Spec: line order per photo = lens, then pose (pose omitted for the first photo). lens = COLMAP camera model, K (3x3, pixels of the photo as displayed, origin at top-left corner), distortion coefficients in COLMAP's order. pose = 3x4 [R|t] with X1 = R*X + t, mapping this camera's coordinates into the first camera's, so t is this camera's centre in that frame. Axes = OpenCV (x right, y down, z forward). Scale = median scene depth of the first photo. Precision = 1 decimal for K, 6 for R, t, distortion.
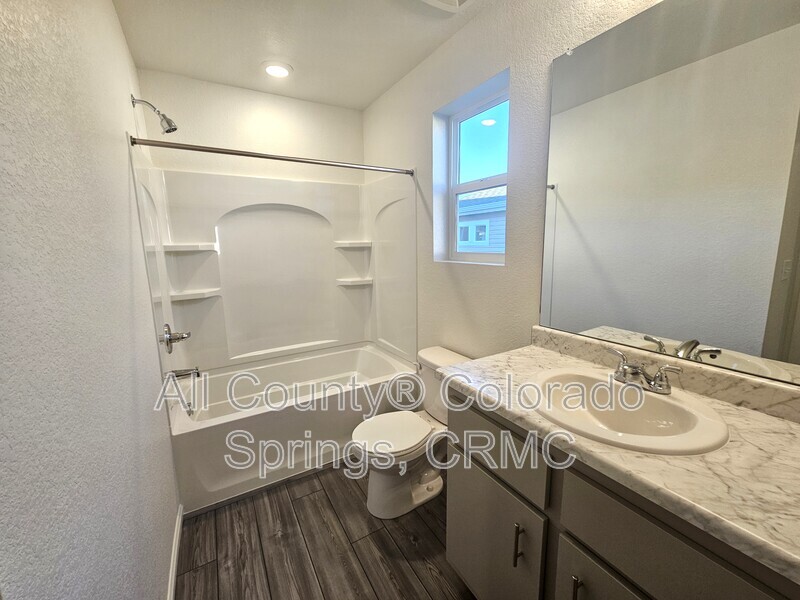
lens RADIAL K [[329.5, 0, 401.3], [0, 329.5, 299.1], [0, 0, 1]] dist [0.003695, 0.000439]
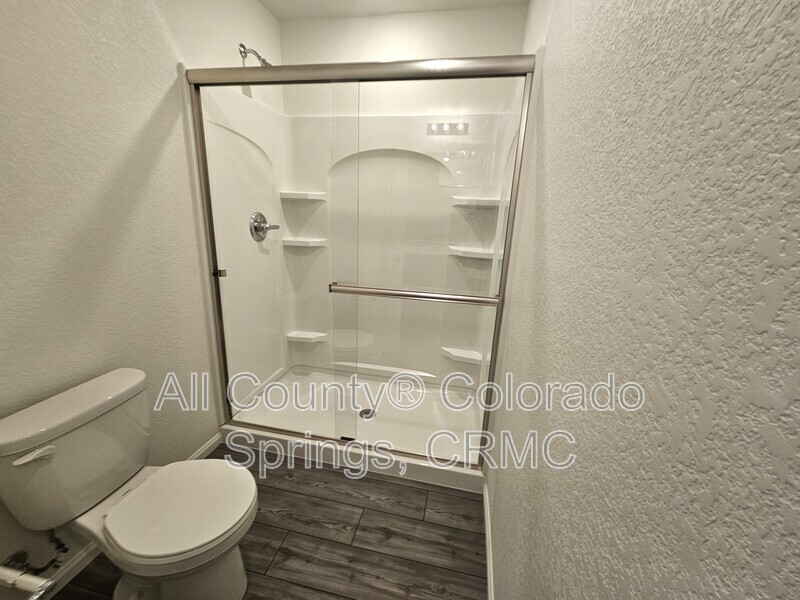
lens RADIAL K [[329.5, 0, 399.9], [0, 329.5, 297.5], [0, 0, 1]] dist [0.003695, 0.000439]
pose [[0.739721, 0.227691, -0.633221, 0.256381], [-0.161945, 0.973594, 0.160898, -0.052979], [0.653136, -0.016473, 0.757062, 0.351688]]
